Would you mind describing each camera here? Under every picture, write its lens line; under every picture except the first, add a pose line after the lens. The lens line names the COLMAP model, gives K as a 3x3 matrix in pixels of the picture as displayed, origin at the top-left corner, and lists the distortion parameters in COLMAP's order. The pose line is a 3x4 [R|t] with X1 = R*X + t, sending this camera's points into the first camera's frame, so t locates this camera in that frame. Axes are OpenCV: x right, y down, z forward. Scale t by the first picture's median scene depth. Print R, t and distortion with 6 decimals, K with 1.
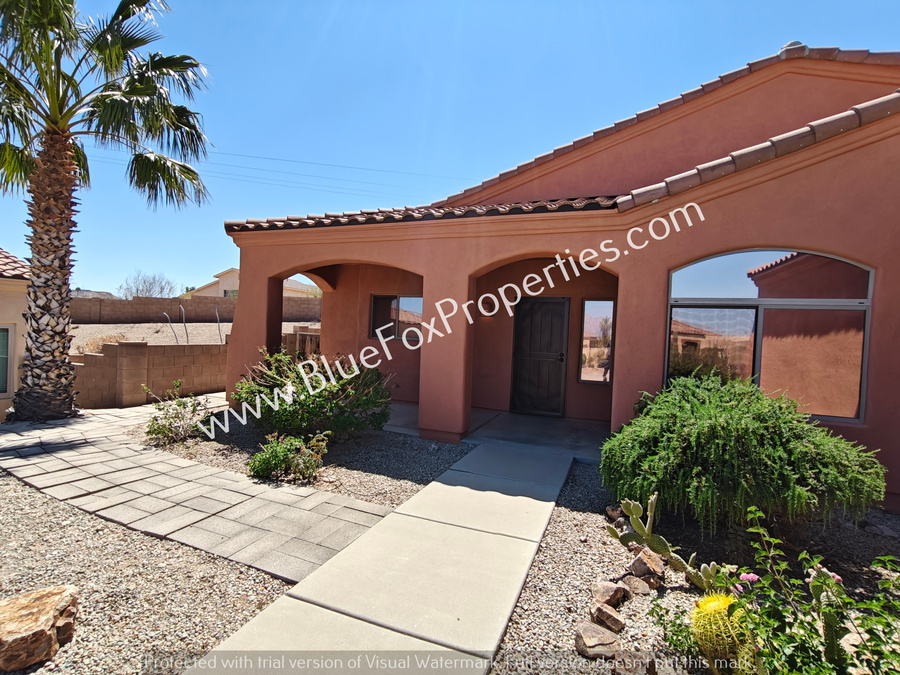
lens RADIAL K [[431.6, 0, 445.3], [0, 431.6, 342.6], [0, 0, 1]] dist [0.000962, 0.003600]
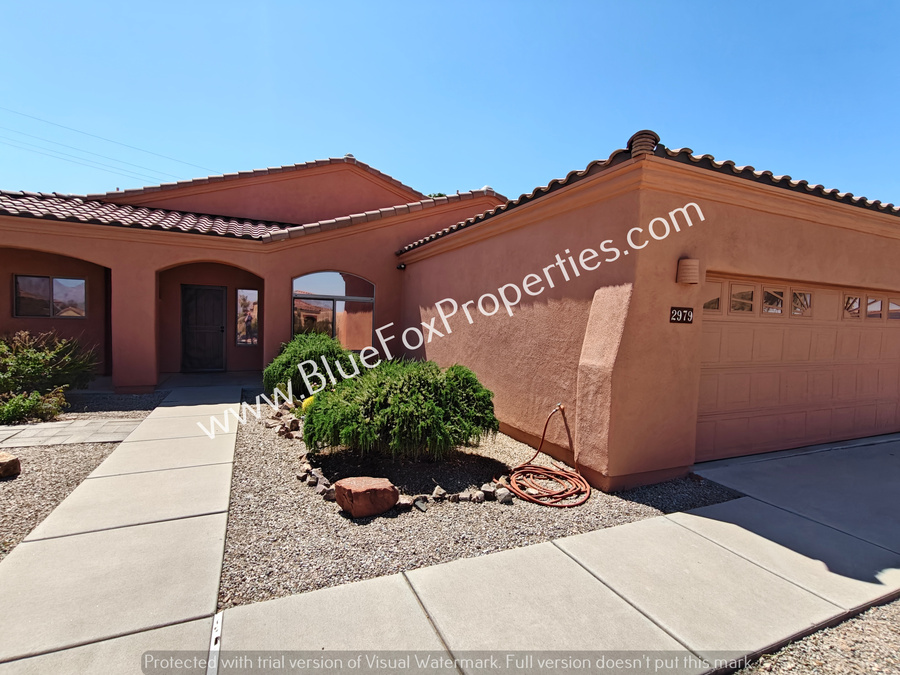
lens RADIAL K [[431.6, 0, 446.4], [0, 431.6, 341.4], [0, 0, 1]] dist [0.000962, 0.003600]
pose [[0.684114, -0.055463, 0.727263, -0.385904], [0.015968, 0.998005, 0.061090, -0.002194], [-0.729200, -0.030179, 0.683635, -0.750419]]
